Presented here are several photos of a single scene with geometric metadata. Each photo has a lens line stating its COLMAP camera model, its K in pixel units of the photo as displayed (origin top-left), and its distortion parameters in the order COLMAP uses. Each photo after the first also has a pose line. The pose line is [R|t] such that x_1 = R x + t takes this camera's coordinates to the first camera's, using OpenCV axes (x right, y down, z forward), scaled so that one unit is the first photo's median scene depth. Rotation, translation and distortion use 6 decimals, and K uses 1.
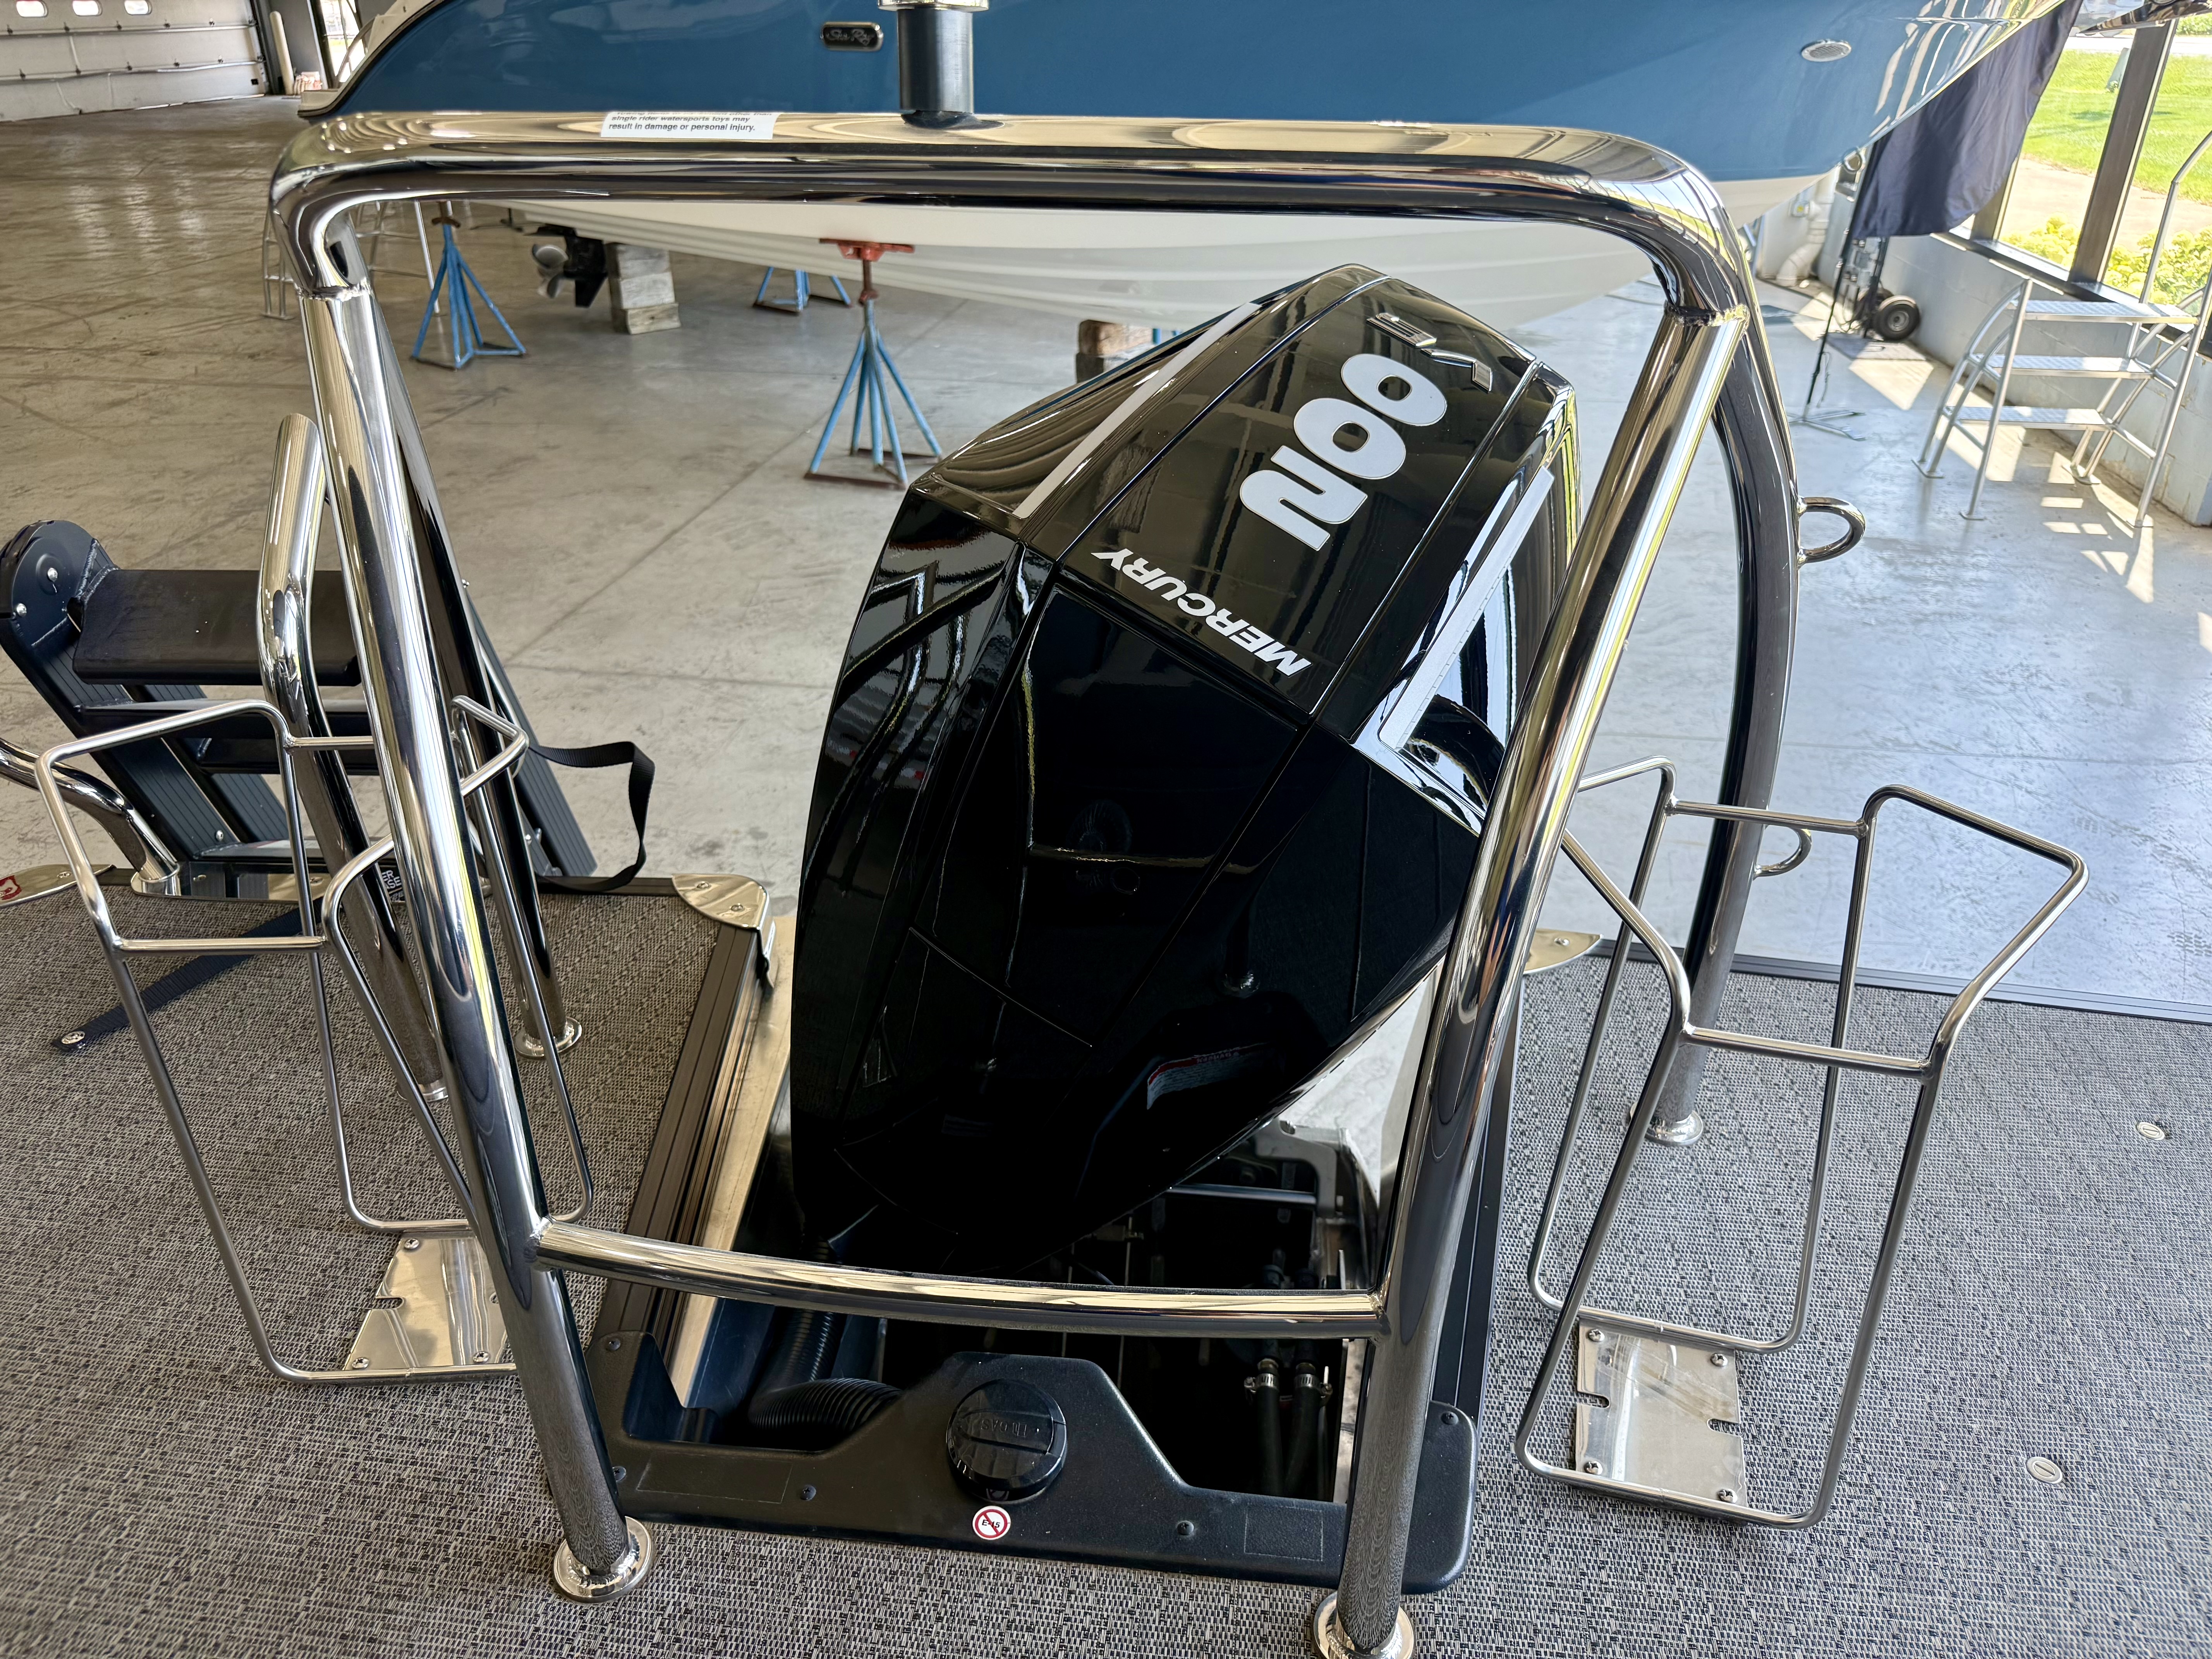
lens RADIAL K [[1564.0, 0, 1119.1], [0, 1564.0, 849.9], [0, 0, 1]] dist [0.018245, -0.033559]
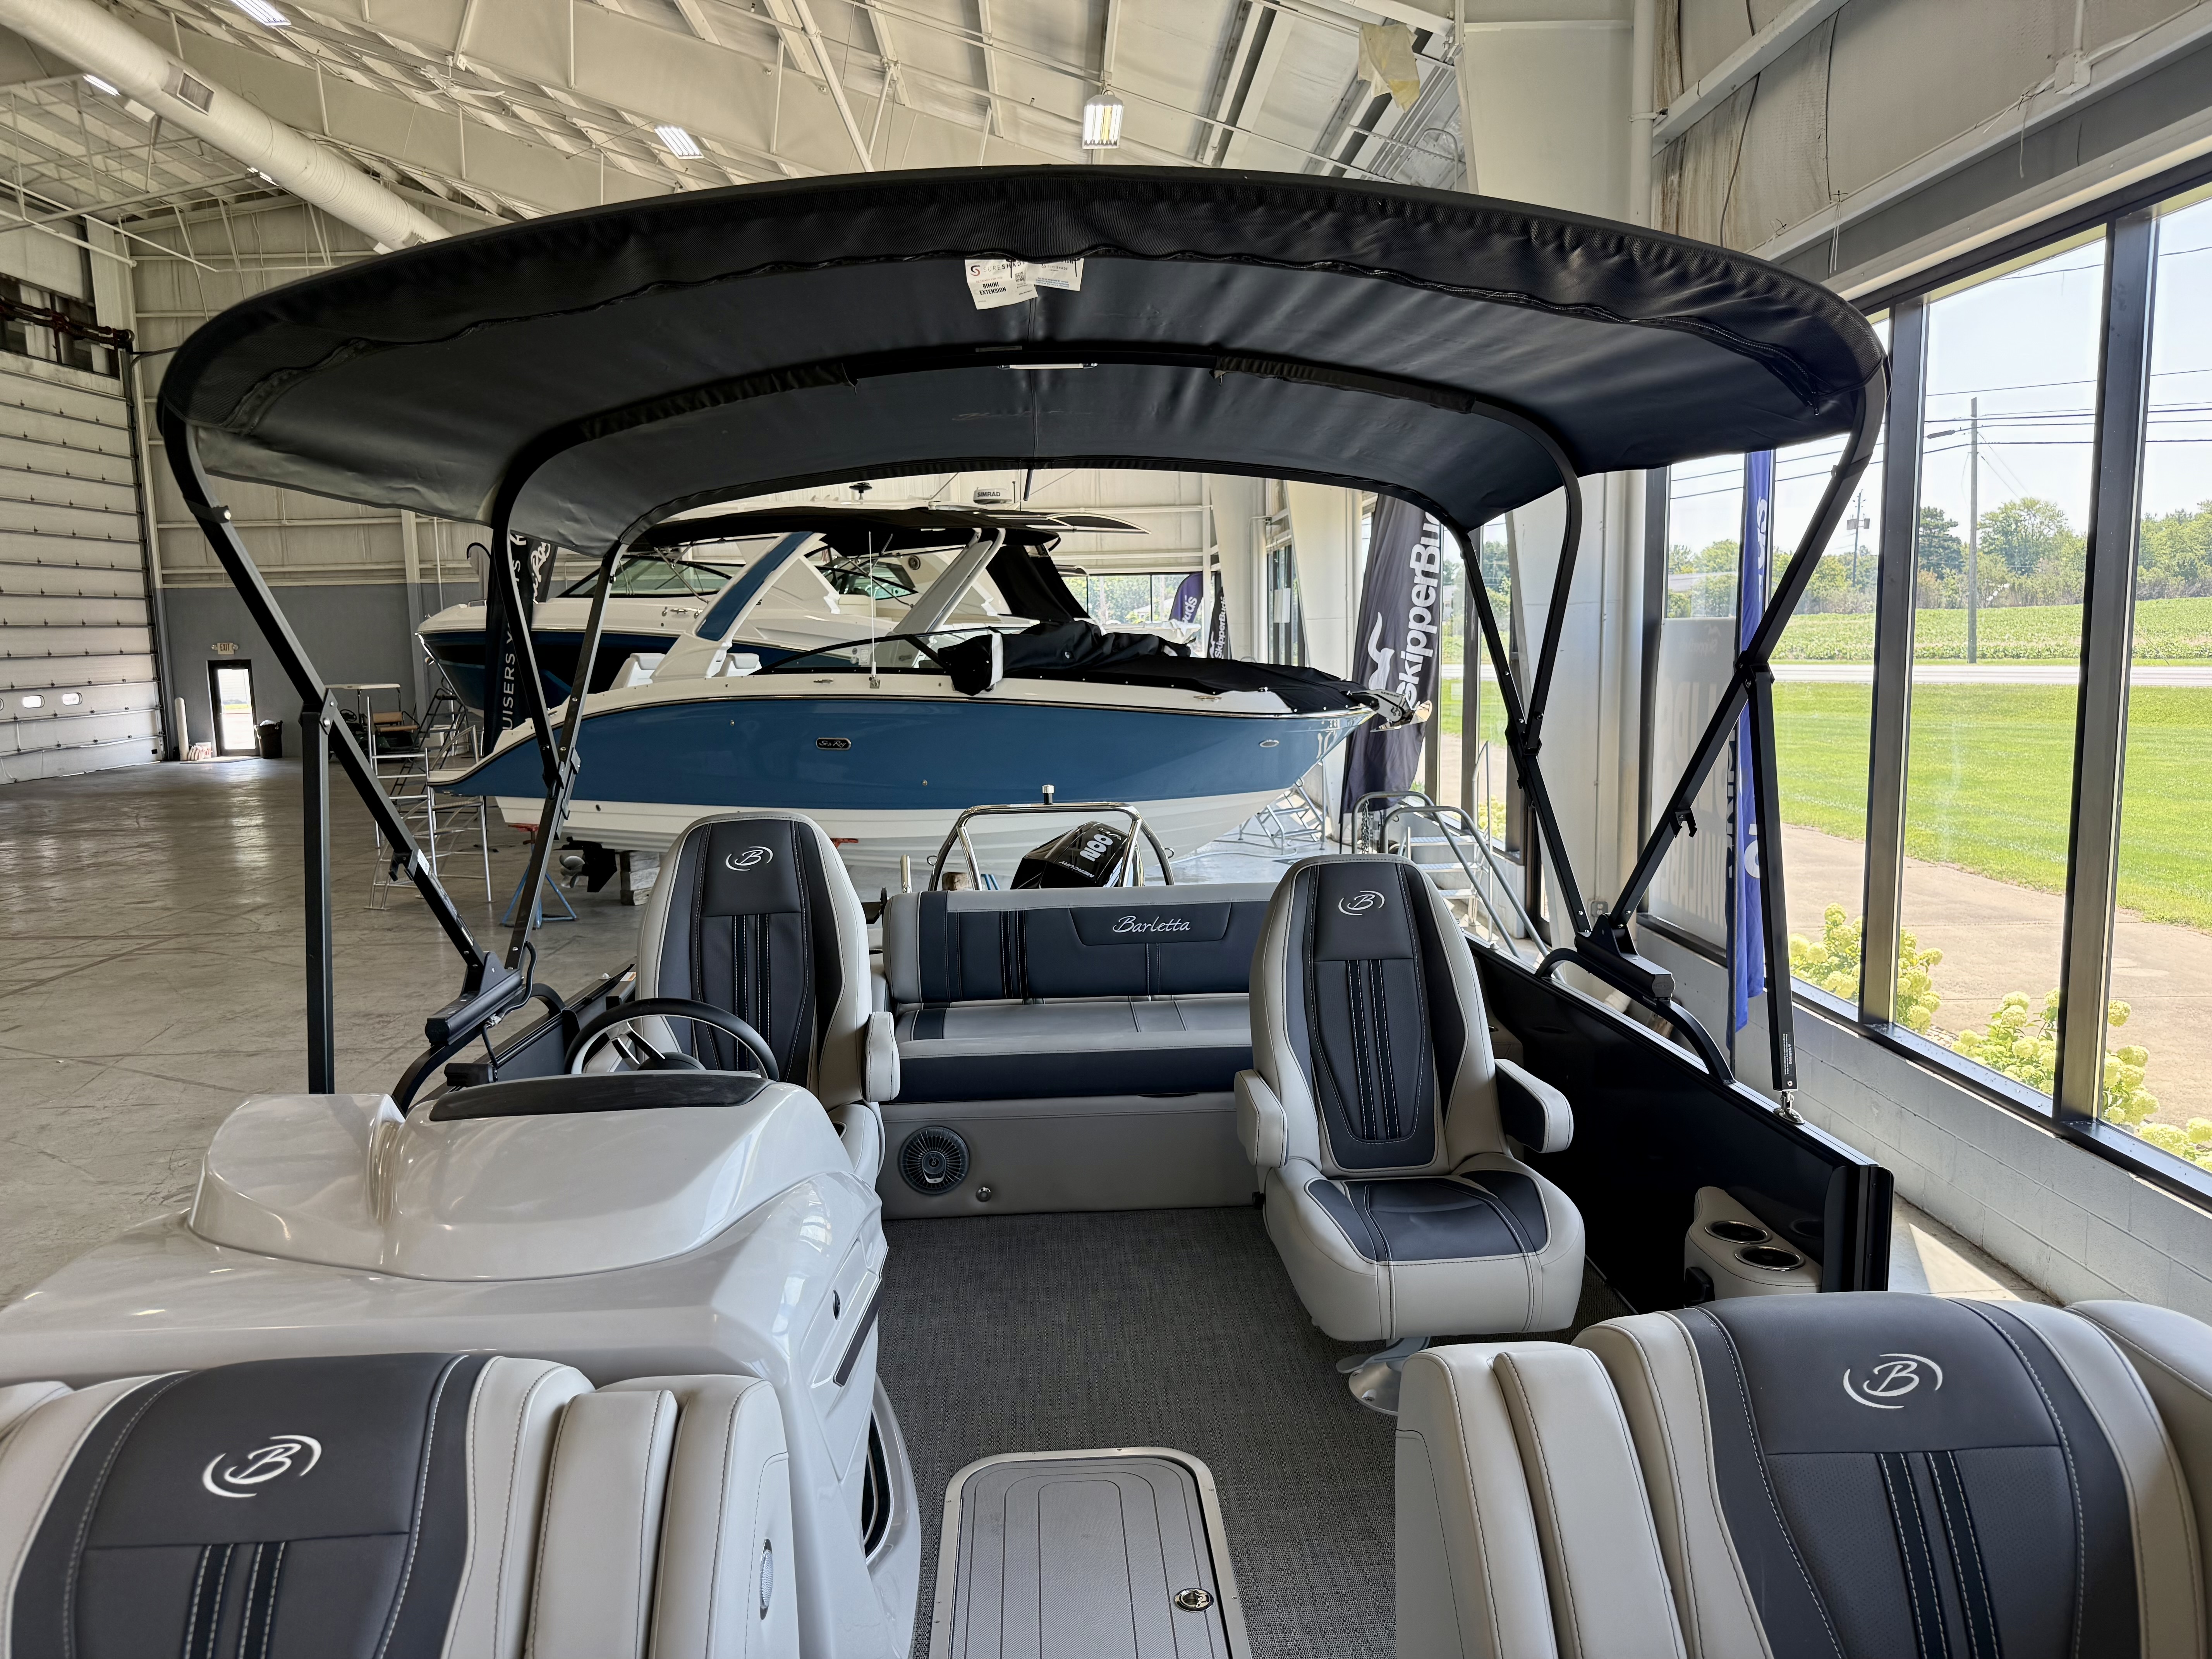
lens RADIAL K [[1564.0, 0, 1101.1], [0, 1564.0, 849.9], [0, 0, 1]] dist [0.018245, -0.033559]
pose [[0.987238, -0.049055, 0.151505, -0.092995], [0.099926, 0.931591, -0.349505, 0.230368], [-0.123996, 0.360184, 0.924604, -0.568171]]
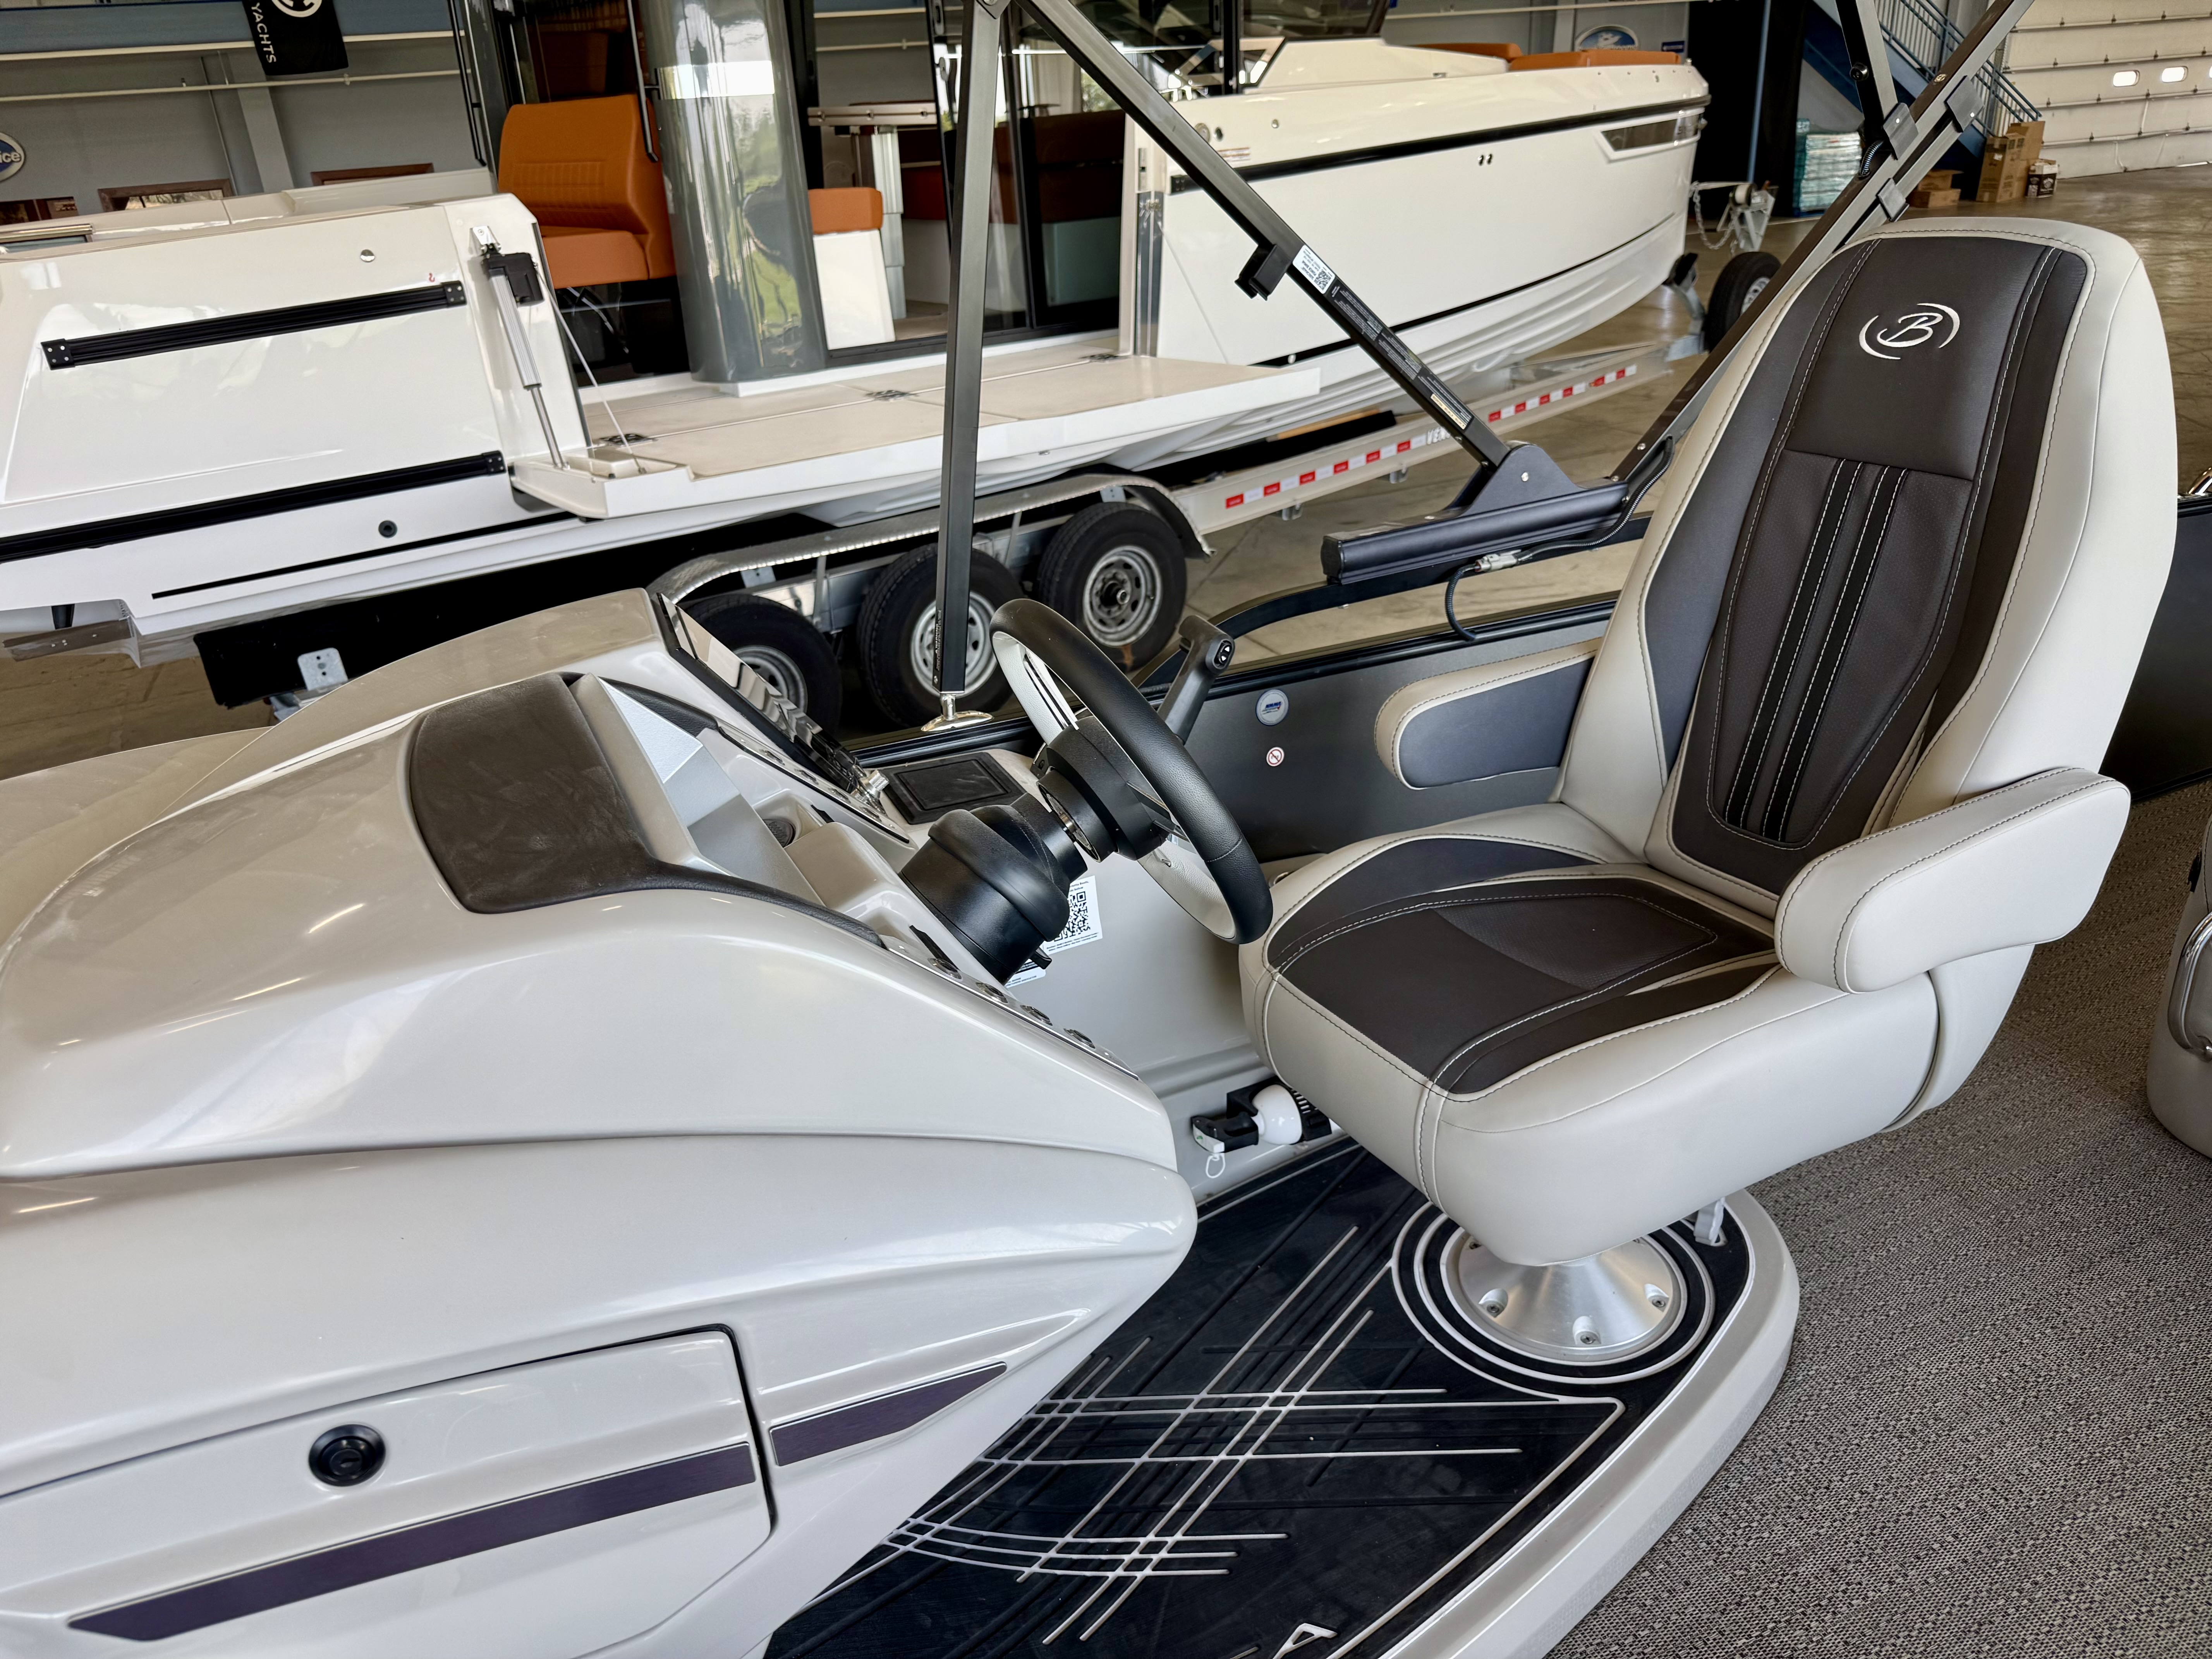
lens RADIAL K [[1564.0, 0, 1082.1], [0, 1564.0, 844.7], [0, 0, 1]] dist [0.018245, -0.033559]
pose [[0.503550, 0.326623, -0.799847, -0.011324], [-0.349386, 0.923692, 0.157237, 0.141637], [0.790169, 0.200278, 0.579242, -0.349378]]
